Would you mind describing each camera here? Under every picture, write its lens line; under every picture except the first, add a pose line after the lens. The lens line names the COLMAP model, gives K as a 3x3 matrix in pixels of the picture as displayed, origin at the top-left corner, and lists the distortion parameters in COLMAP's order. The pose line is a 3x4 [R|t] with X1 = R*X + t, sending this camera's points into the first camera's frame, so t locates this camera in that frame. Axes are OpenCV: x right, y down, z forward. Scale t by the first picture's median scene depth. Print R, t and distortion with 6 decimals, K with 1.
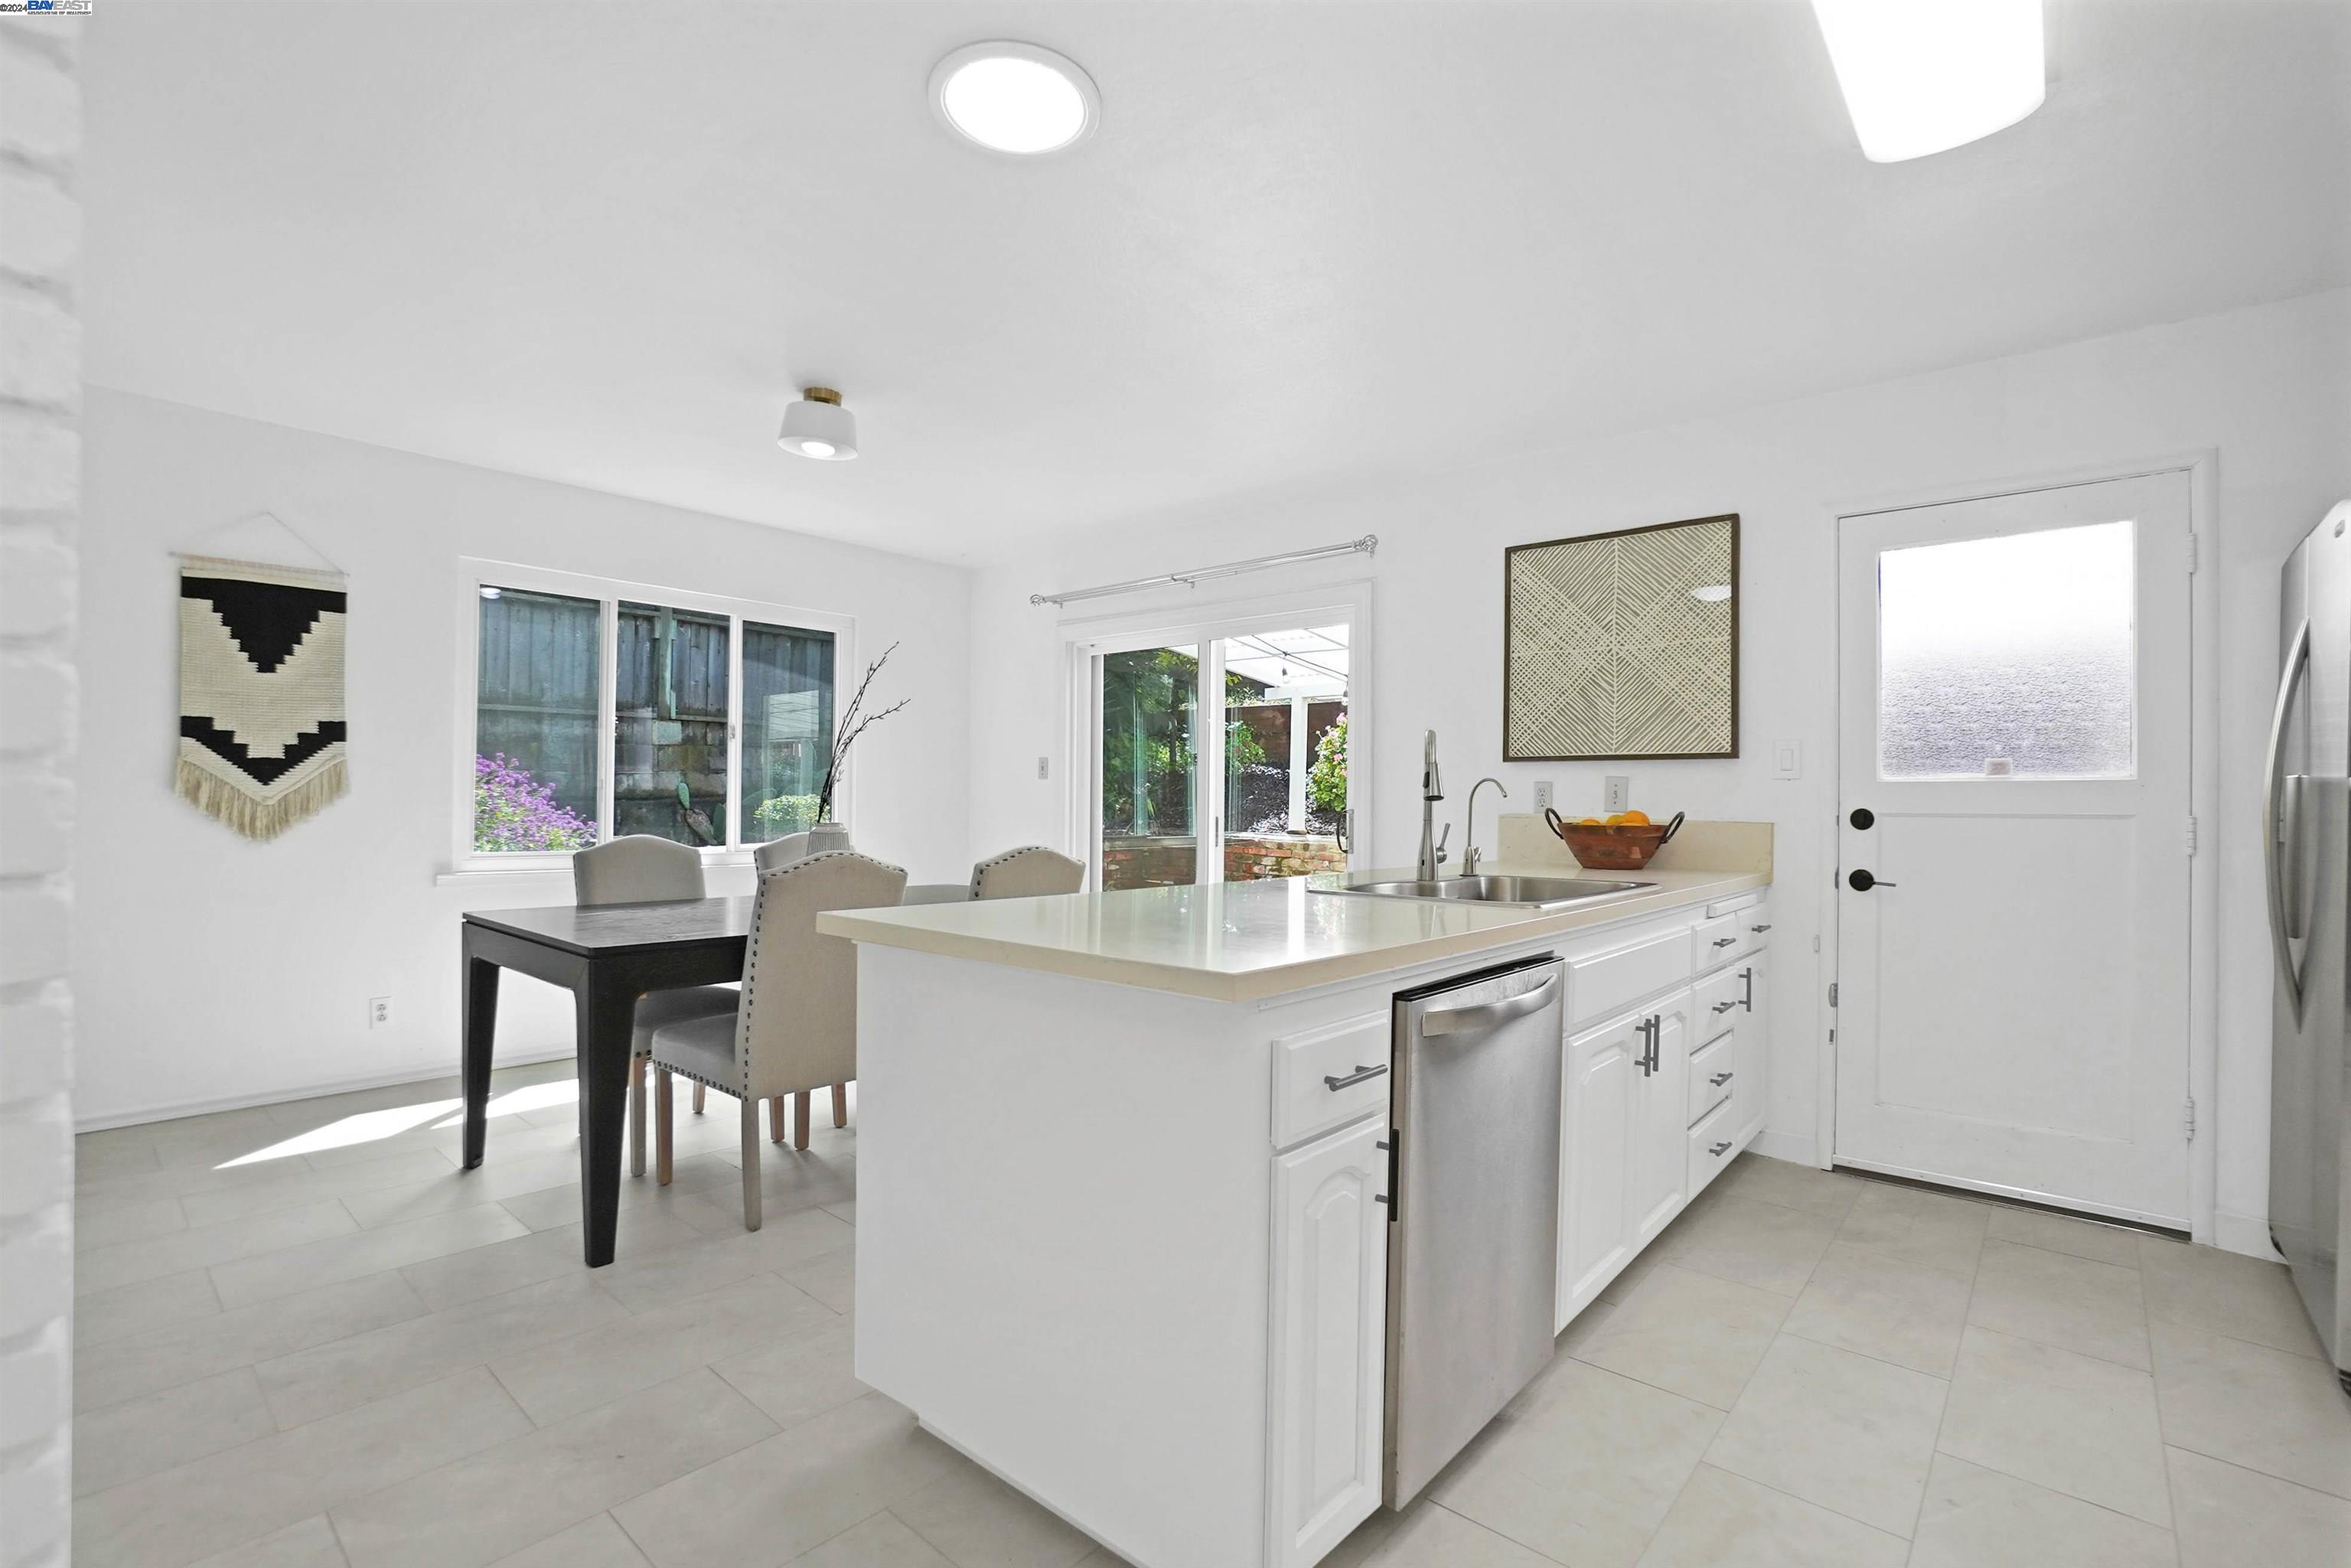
lens RADIAL K [[1048.0, 0, 1146.6], [0, 1048.0, 785.7], [0, 0, 1]] dist [-0.049583, 0.013982]
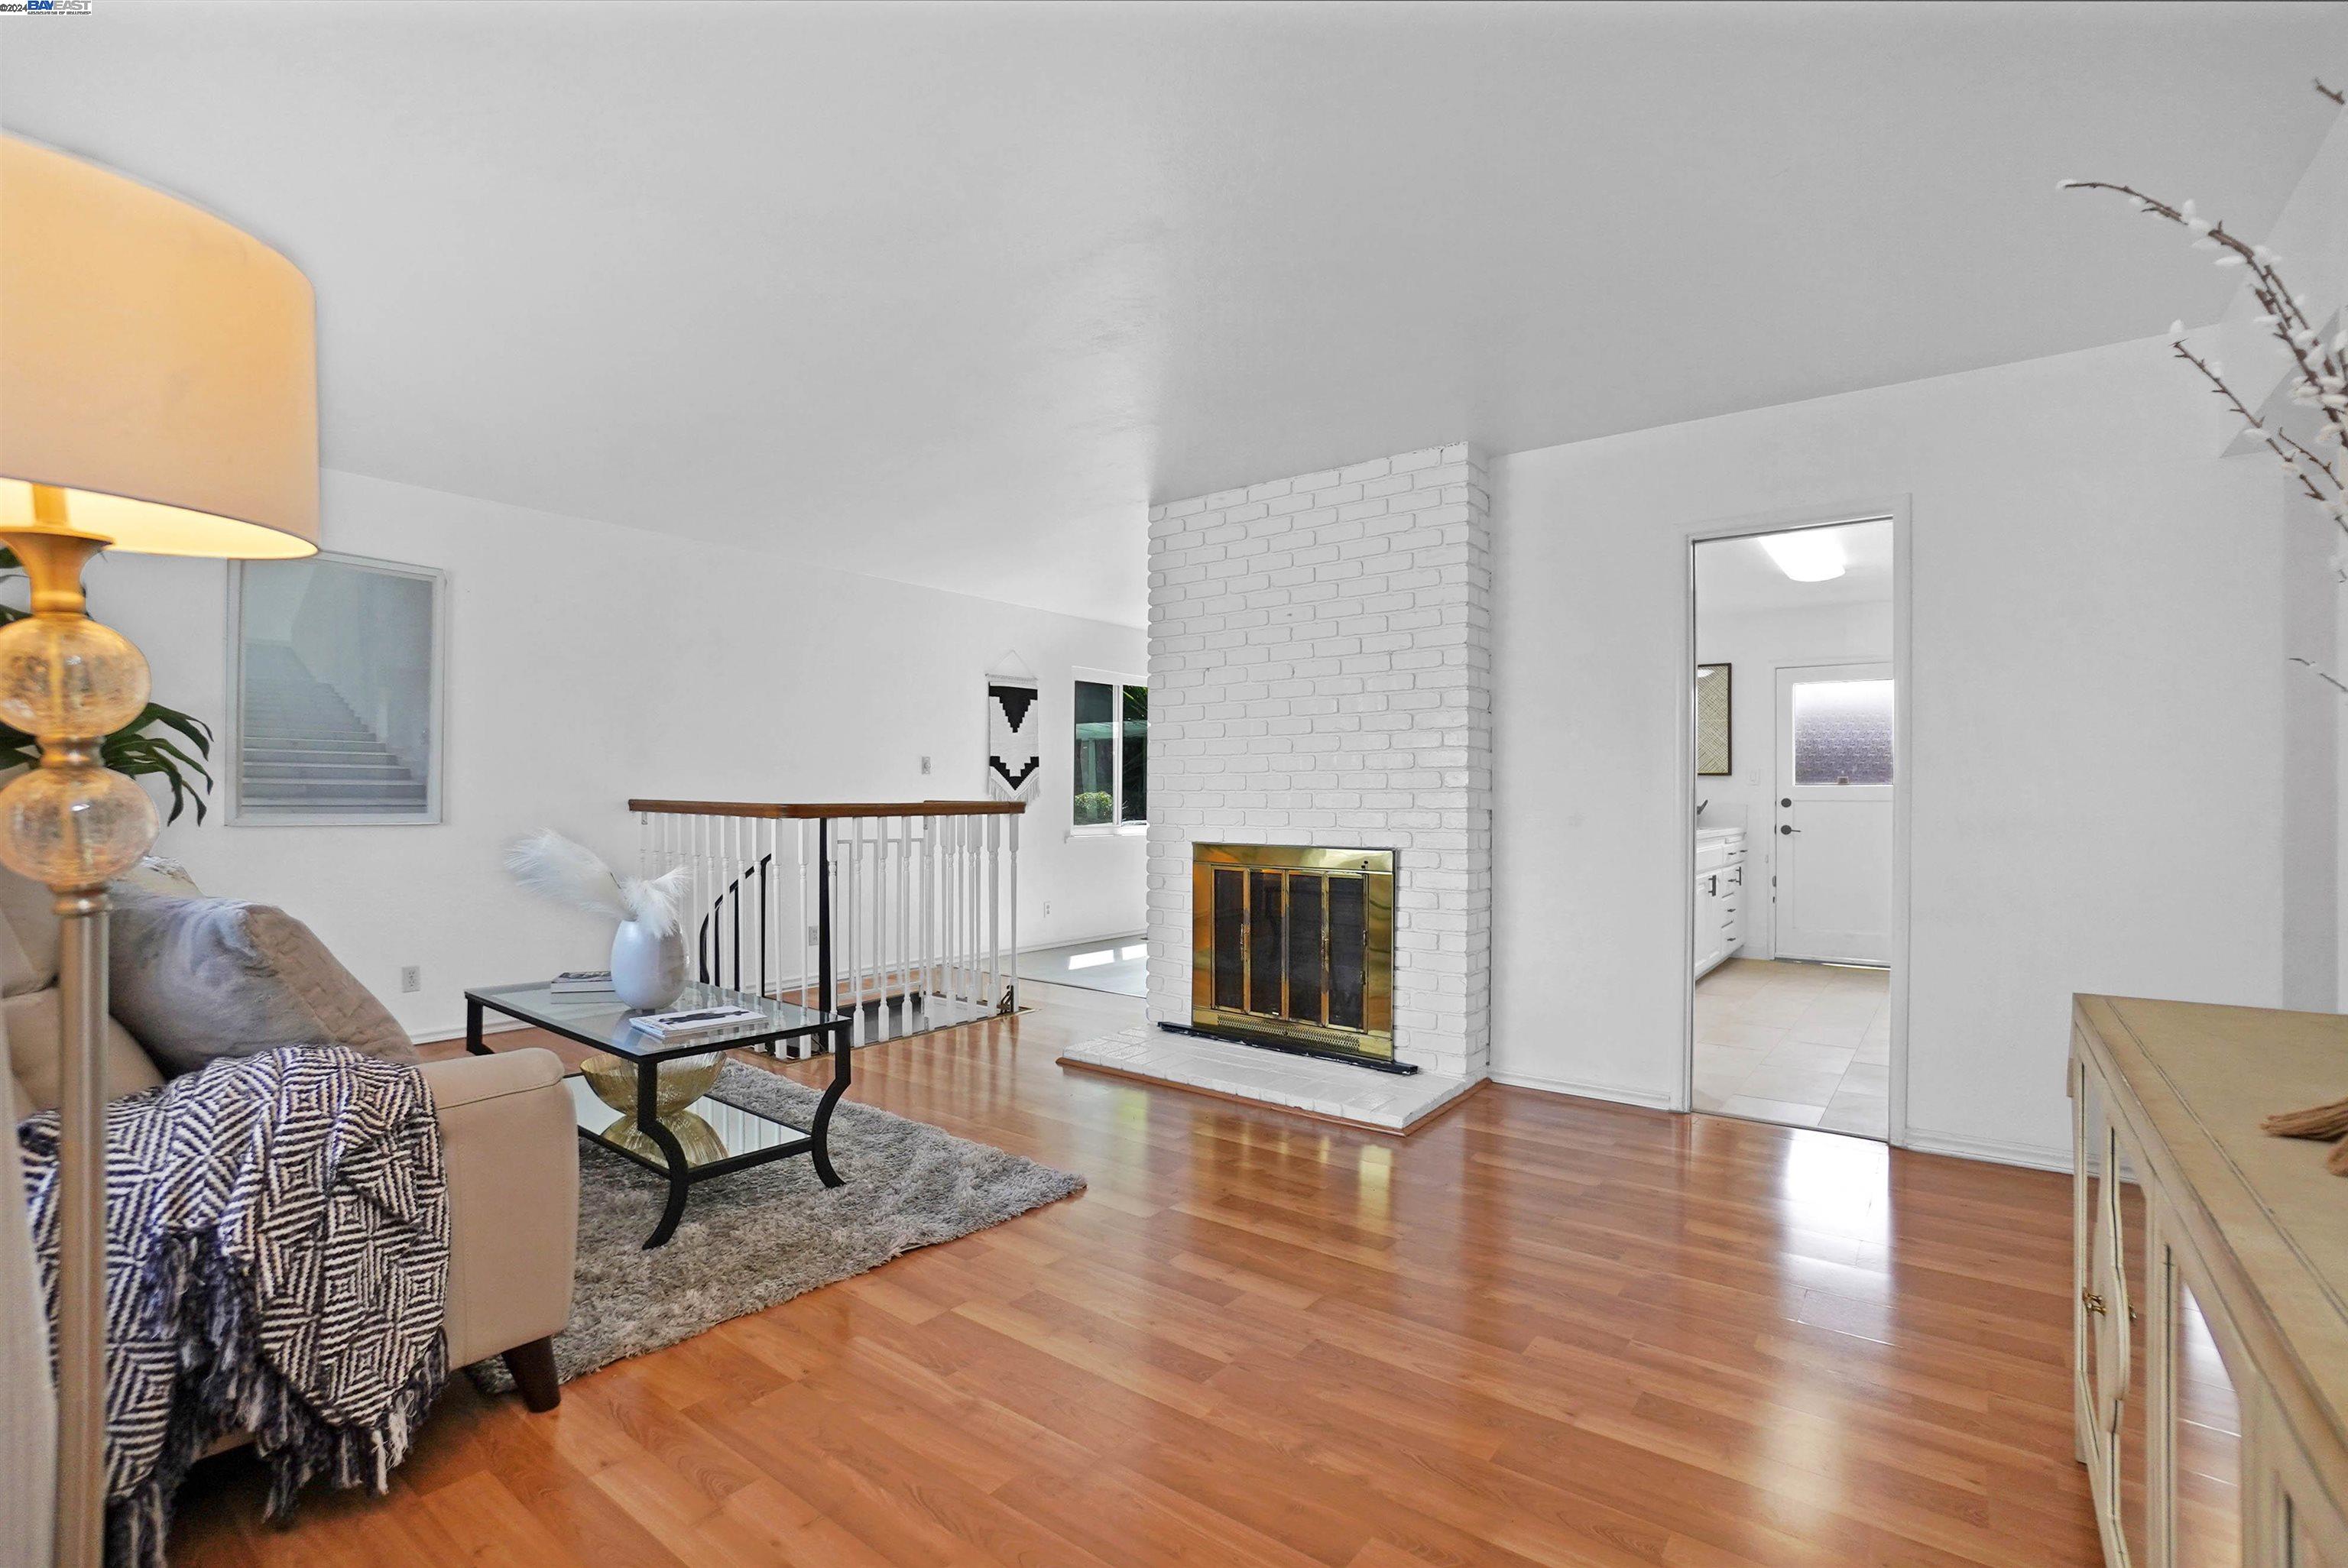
lens RADIAL K [[1064.3, 0, 1127.7], [0, 1064.3, 789.5], [0, 0, 1]] dist [-0.035203, 0.002146]
pose [[0.997961, -0.004273, 0.063680, -0.784922], [0.003798, 0.999964, 0.007580, -0.016952], [-0.063710, -0.007323, 0.997942, -1.061751]]
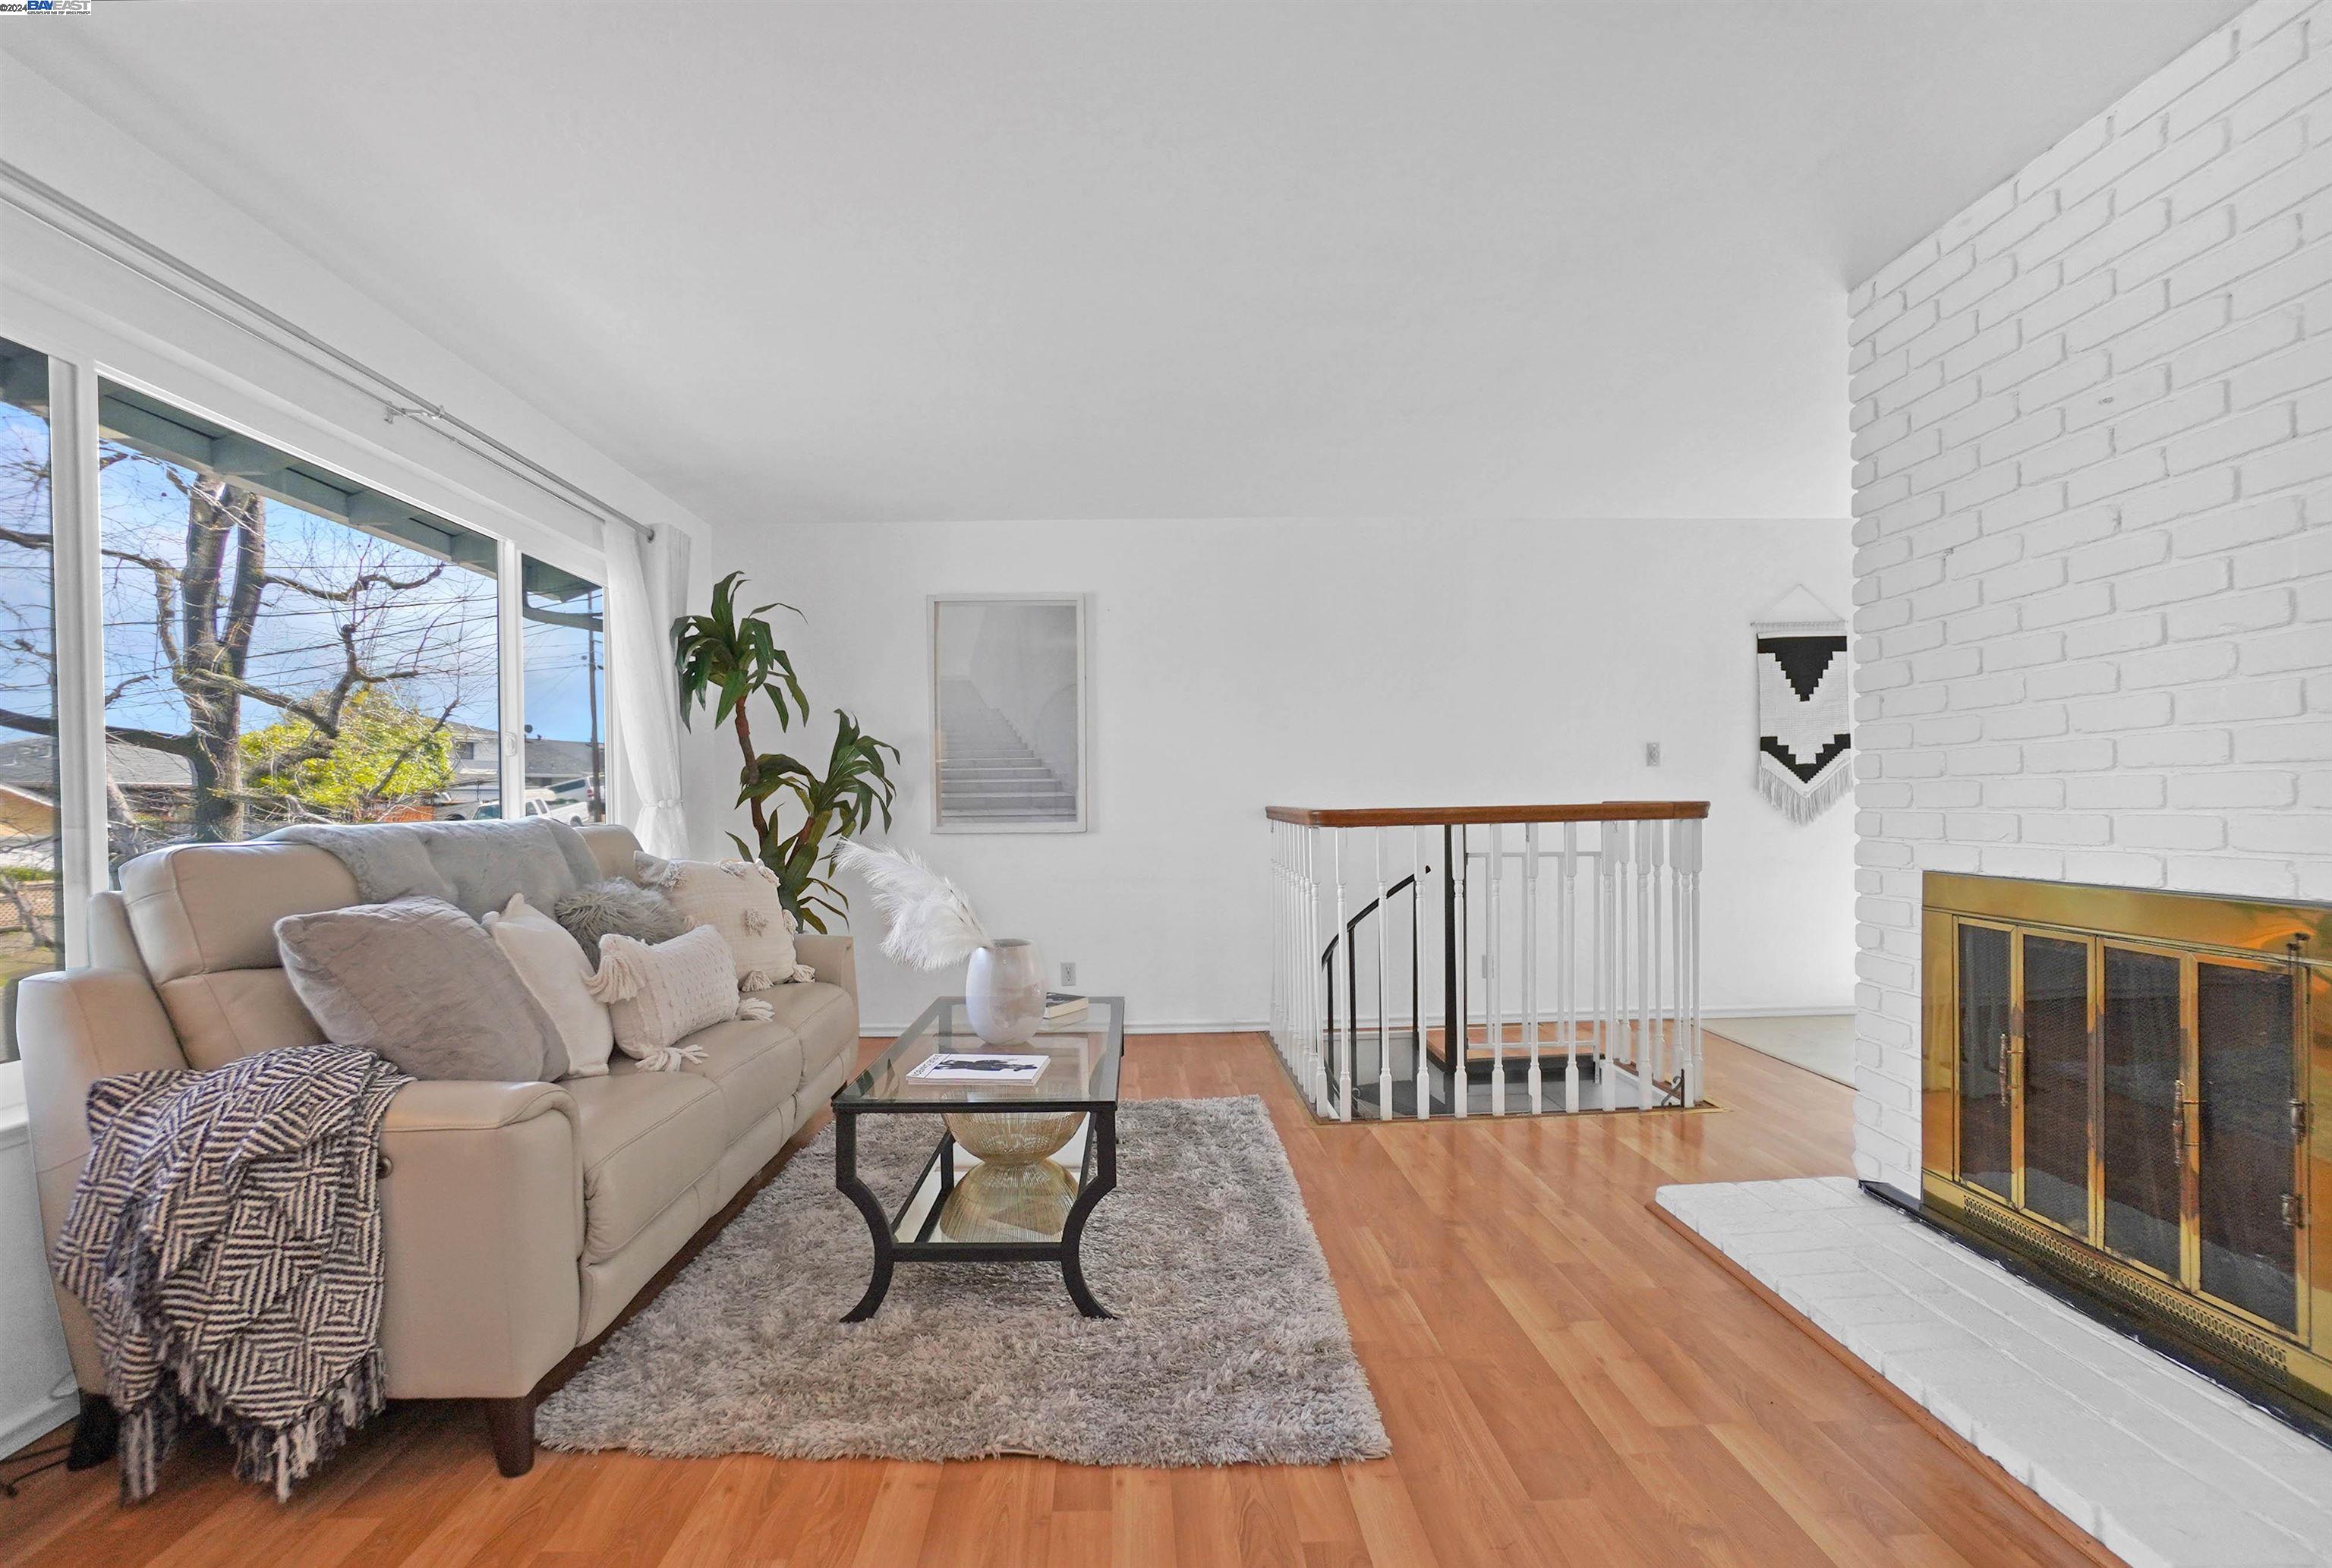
lens RADIAL K [[1057.1, 0, 1149.4], [0, 1057.1, 806.4], [0, 0, 1]] dist [-0.035203, 0.002146]
pose [[0.695135, -0.018703, -0.718636, -0.479149], [0.032171, 0.999469, 0.005107, -0.005602], [0.718159, -0.026669, 0.695368, -0.617999]]
